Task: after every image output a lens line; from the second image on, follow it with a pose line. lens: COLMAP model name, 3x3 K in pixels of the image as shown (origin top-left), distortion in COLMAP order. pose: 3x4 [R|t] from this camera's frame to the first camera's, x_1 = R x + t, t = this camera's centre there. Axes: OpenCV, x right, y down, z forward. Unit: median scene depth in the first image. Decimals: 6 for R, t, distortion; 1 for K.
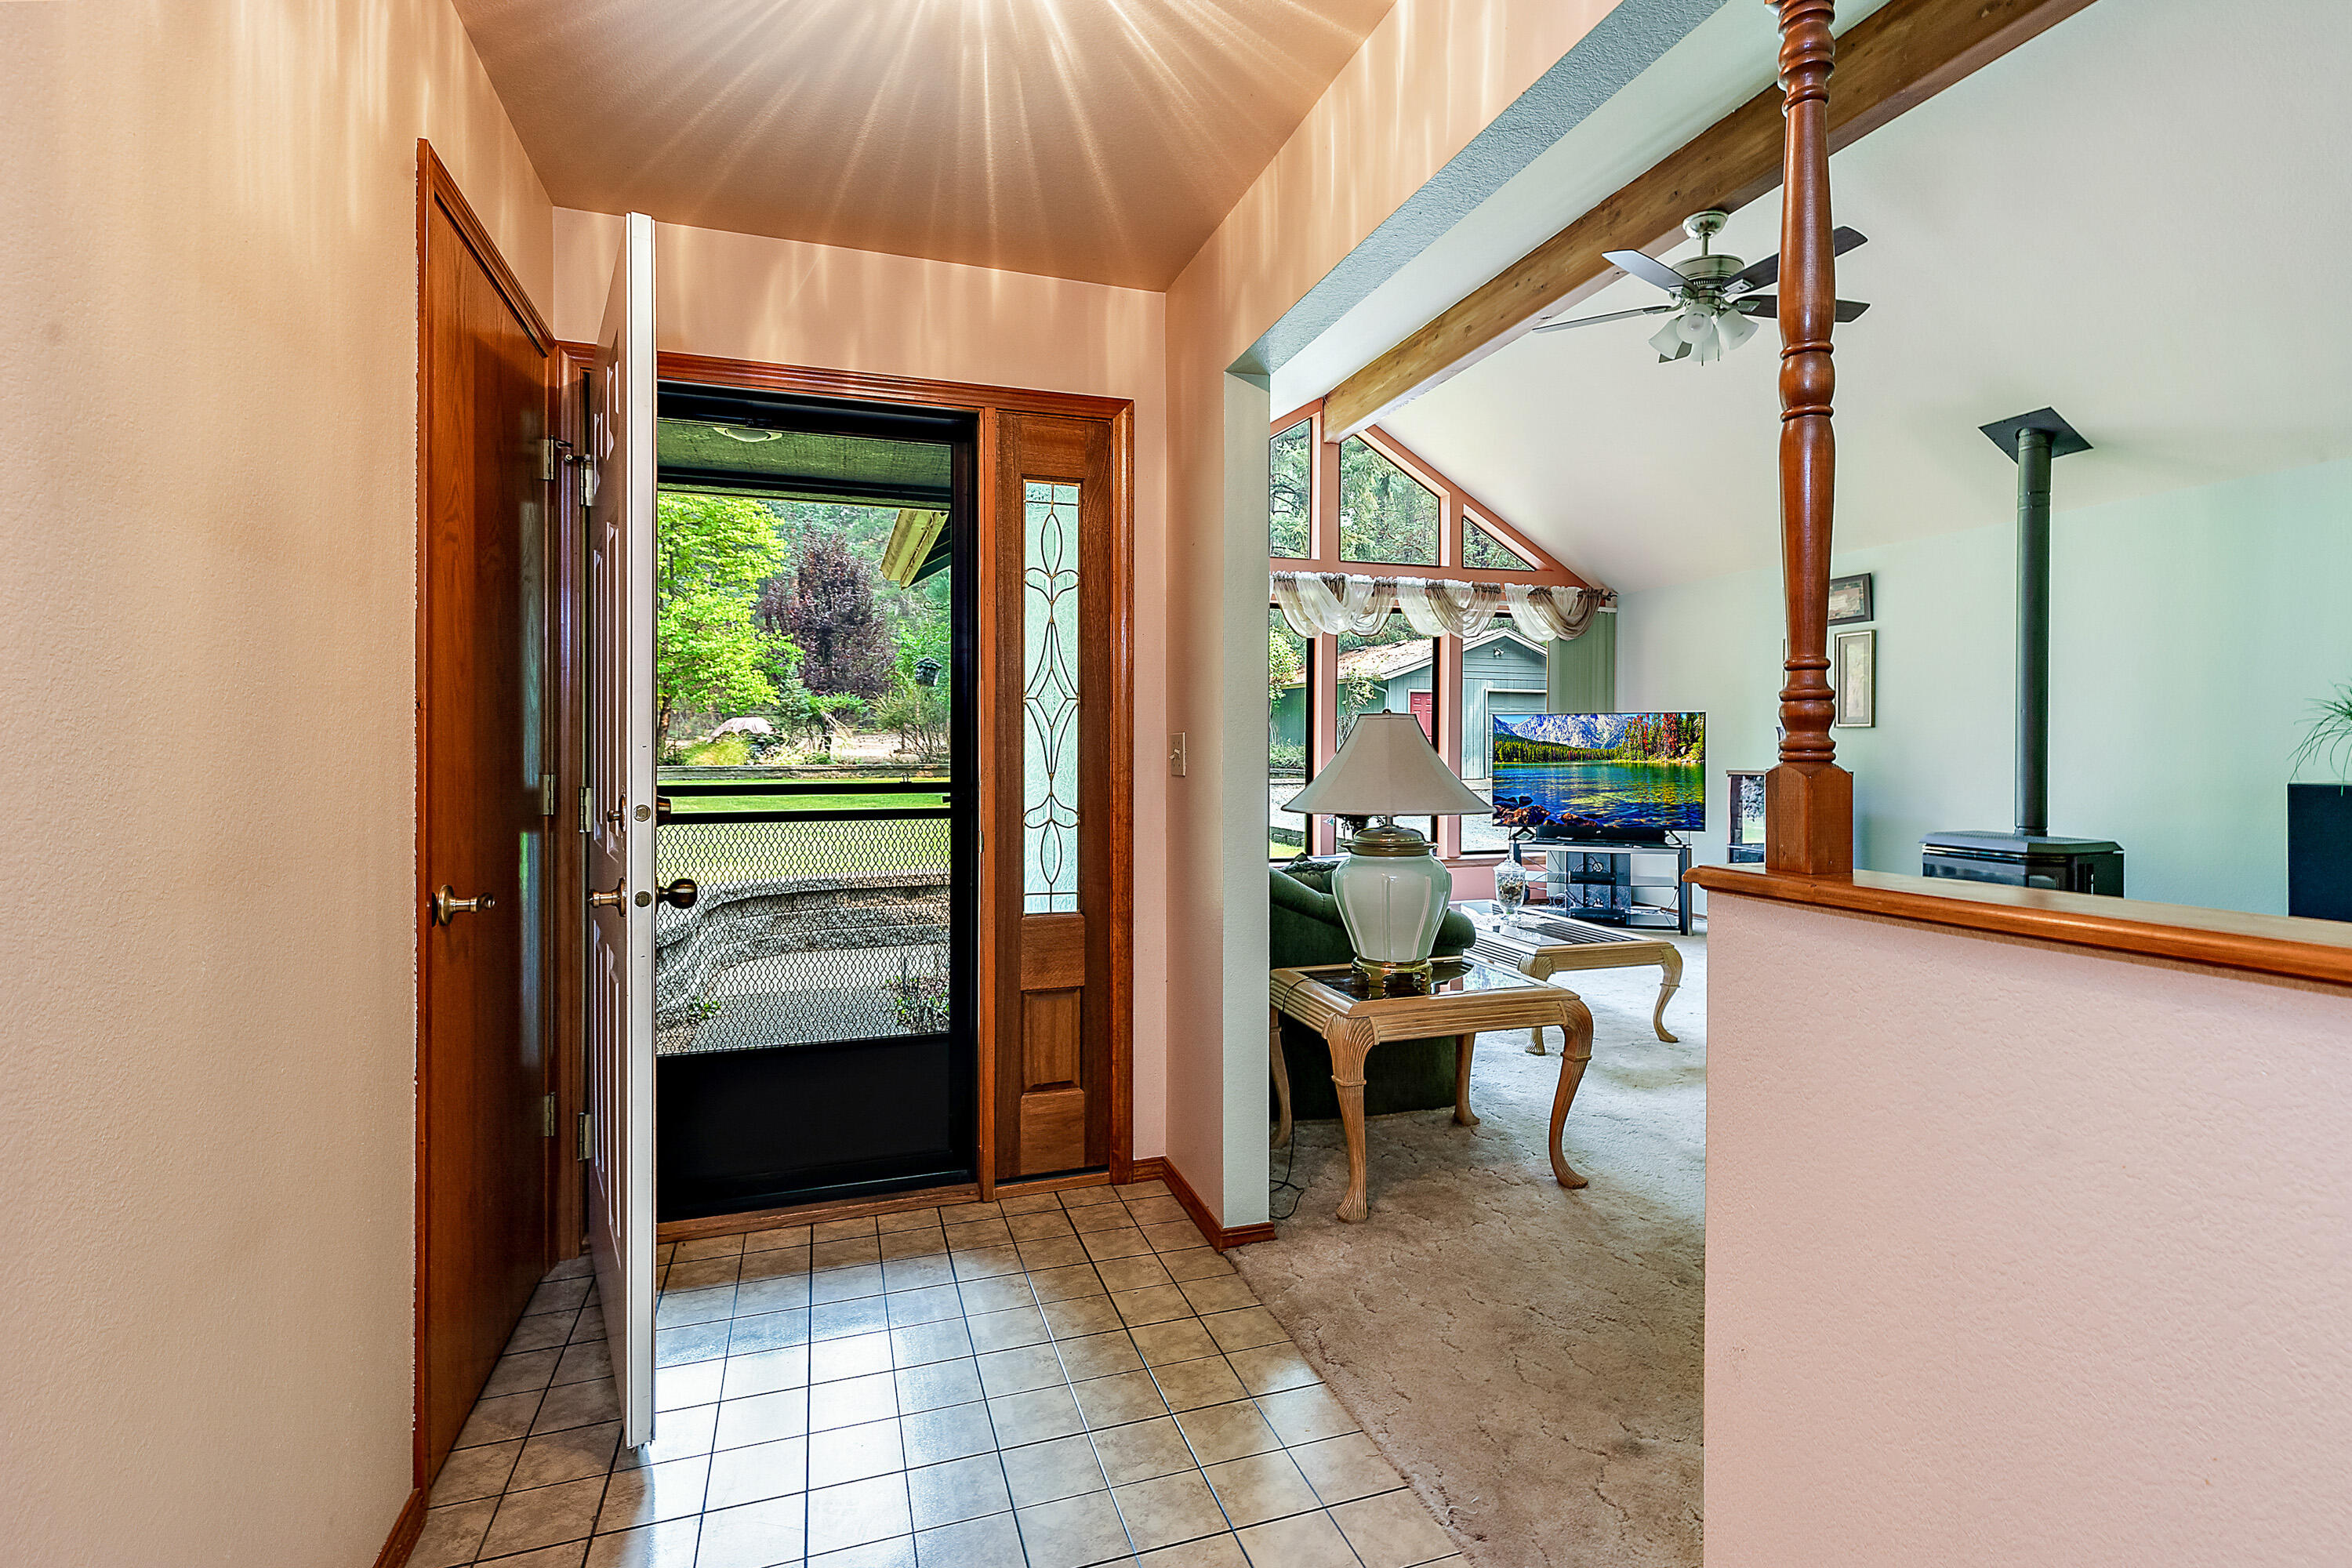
lens RADIAL K [[1086.3, 0, 1196.5], [0, 1086.3, 749.6], [0, 0, 1]] dist [0.009751, -0.002591]
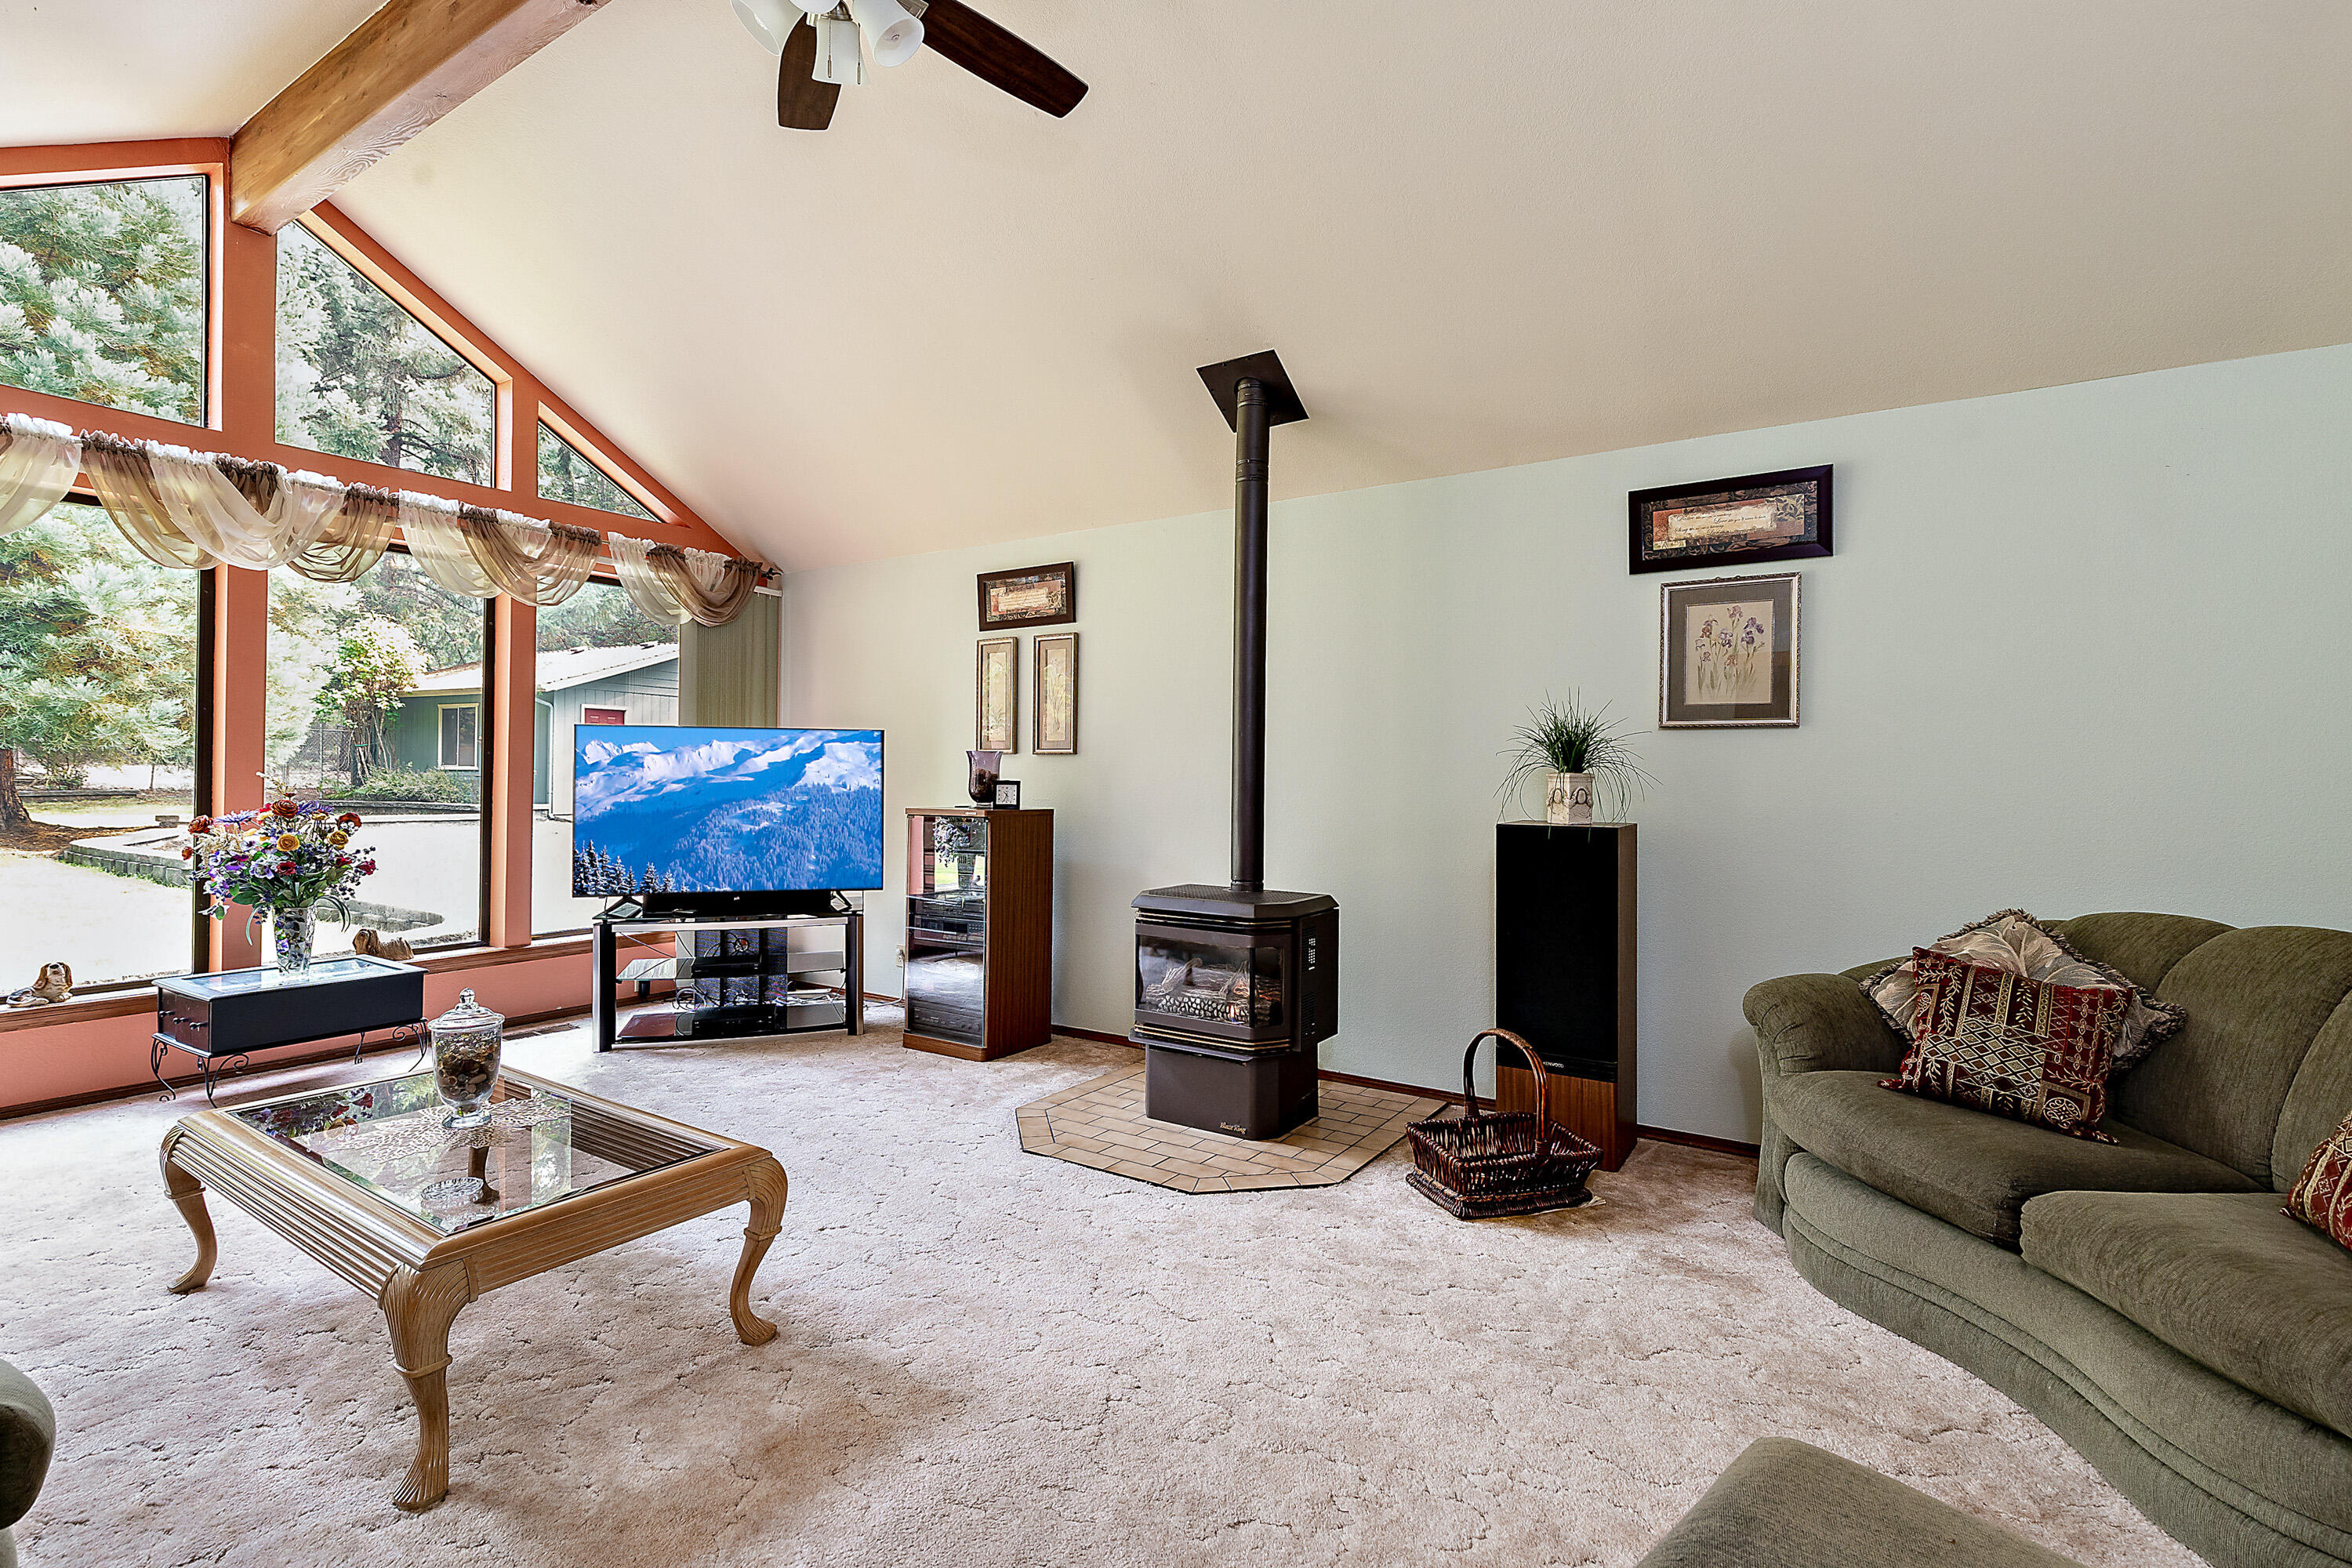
lens RADIAL K [[1086.3, 0, 1183.8], [0, 1086.3, 774.2], [0, 0, 1]] dist [0.009751, -0.002591]
pose [[0.782950, 0.007545, 0.622039, 0.151741], [-0.005160, 0.999971, -0.005635, -0.001297], [-0.622063, 0.001202, 0.782966, 0.264690]]
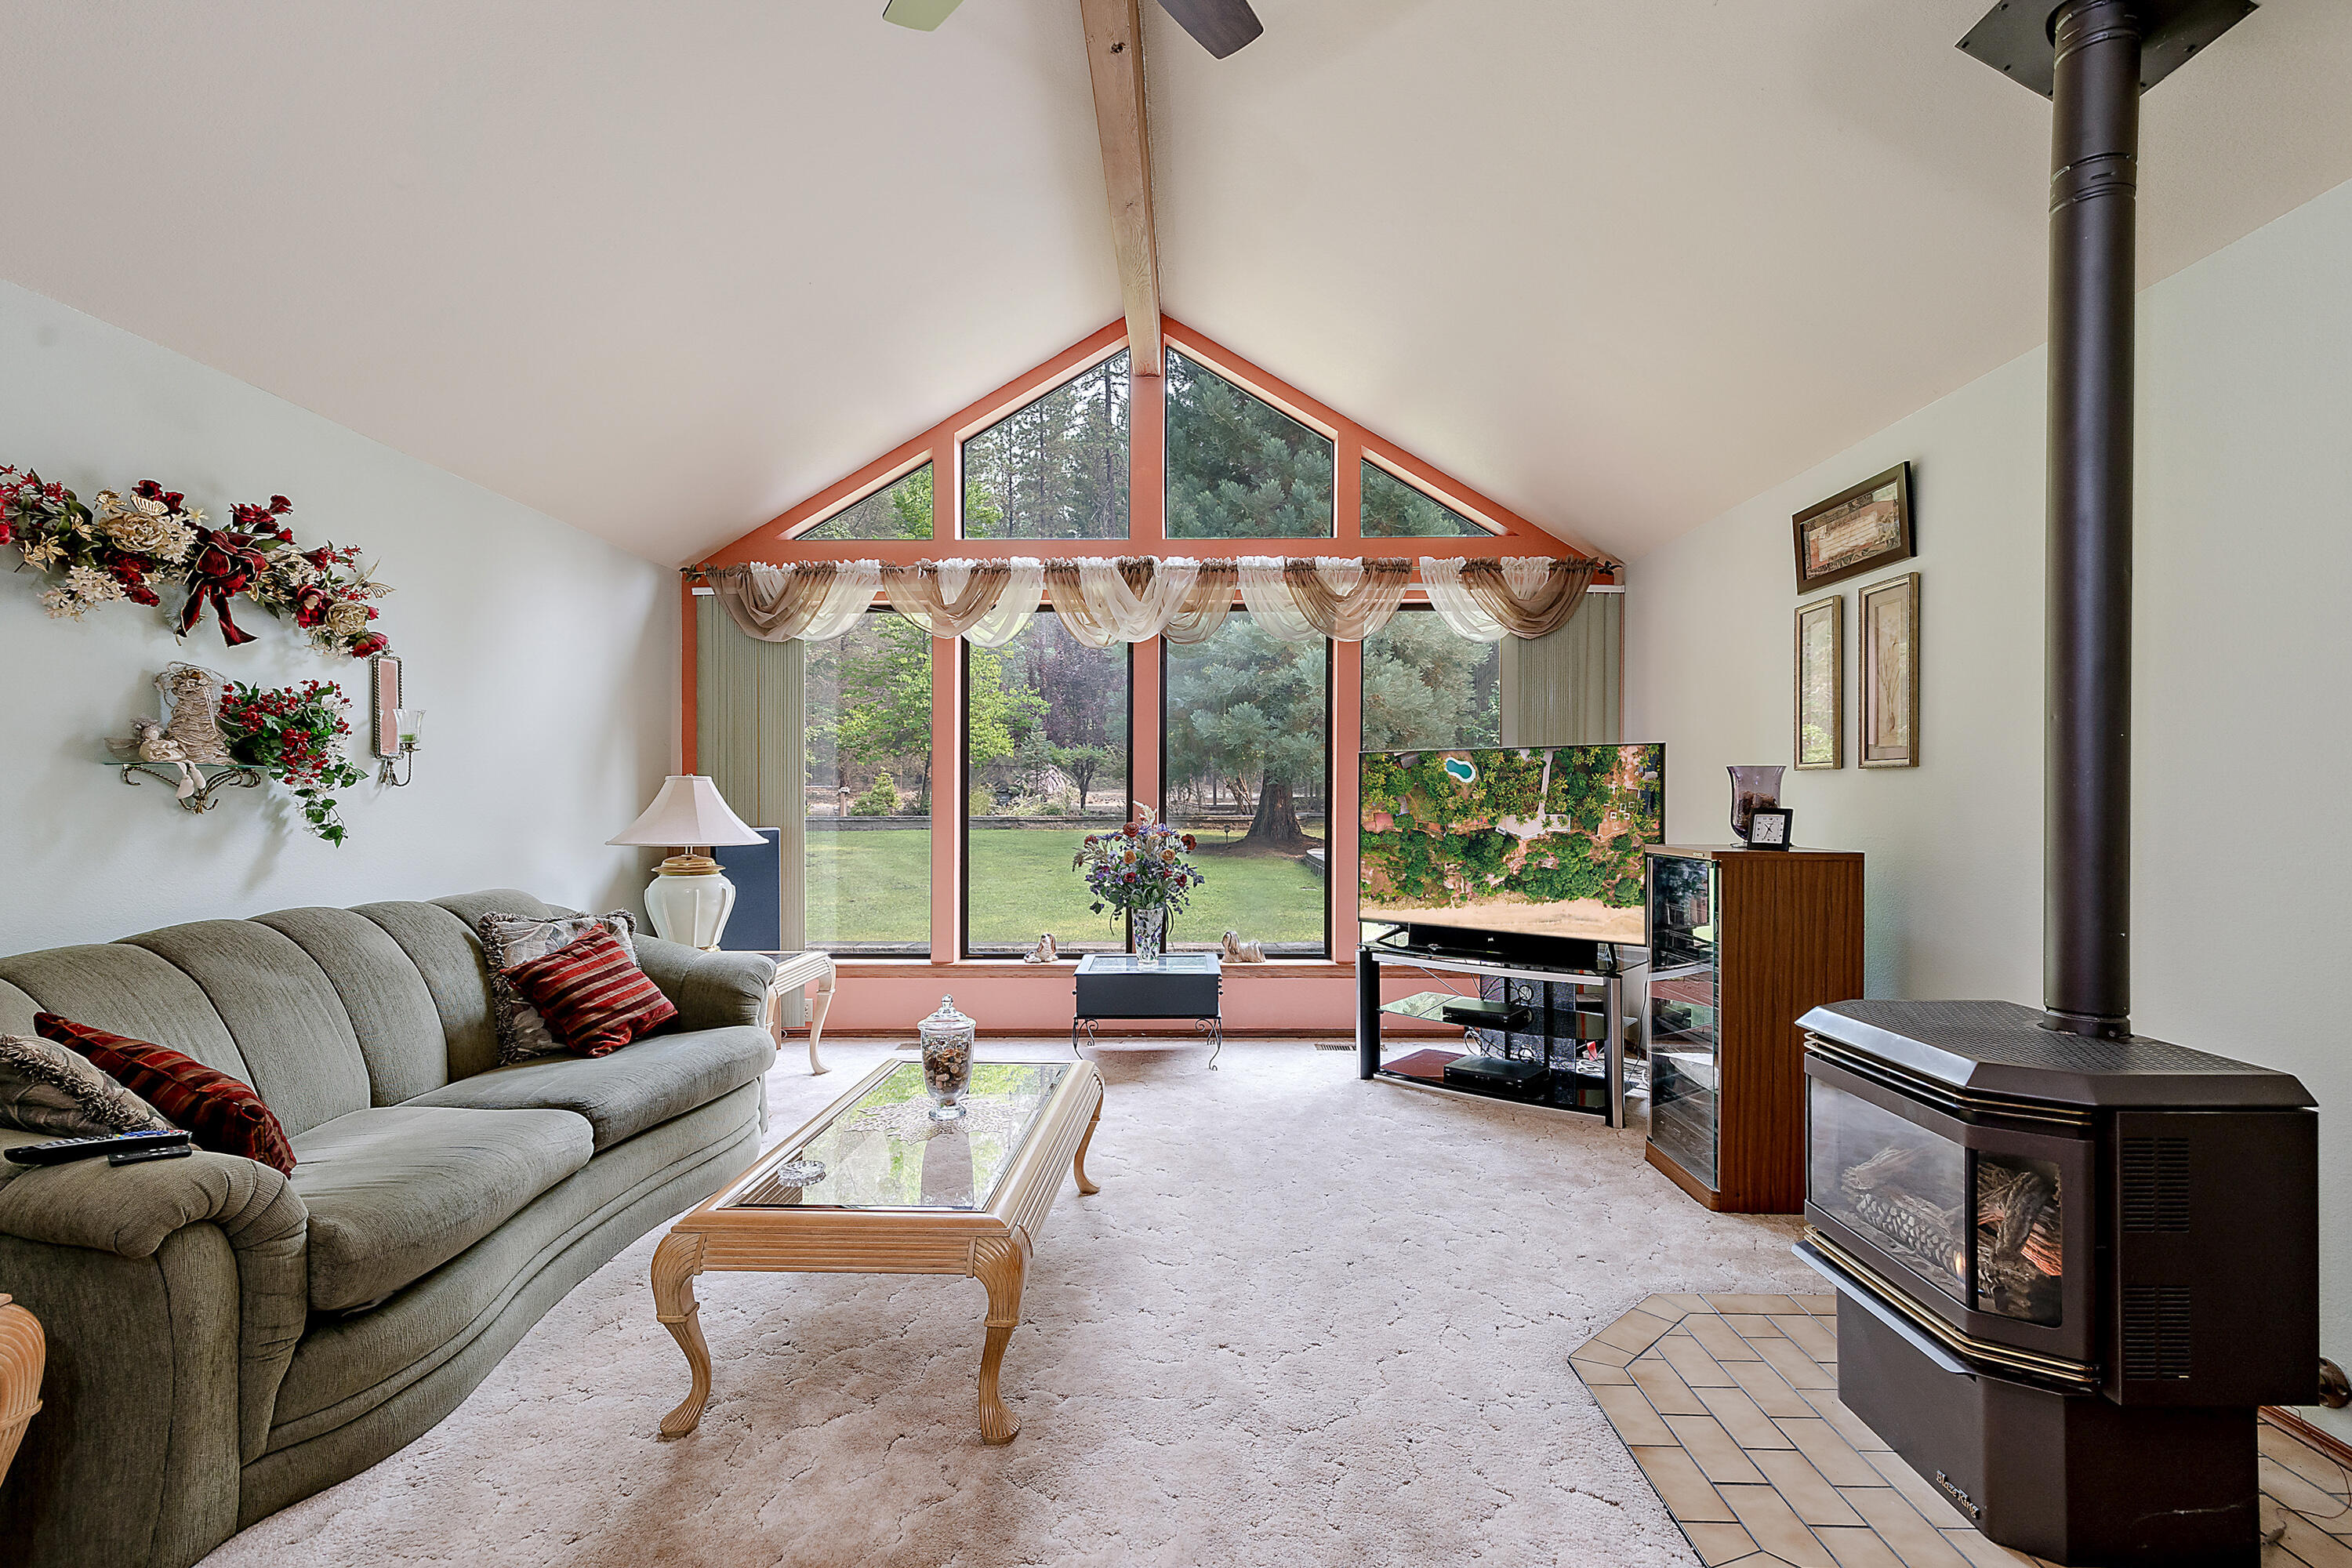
lens RADIAL K [[1086.3, 0, 1182.2], [0, 1086.3, 799.3], [0, 0, 1]] dist [0.009751, -0.002591]
pose [[0.943283, 0.001407, -0.331987, 0.385252], [-0.001871, 0.999998, -0.001076, -0.003350], [0.331985, 0.001636, 0.943283, 0.337654]]
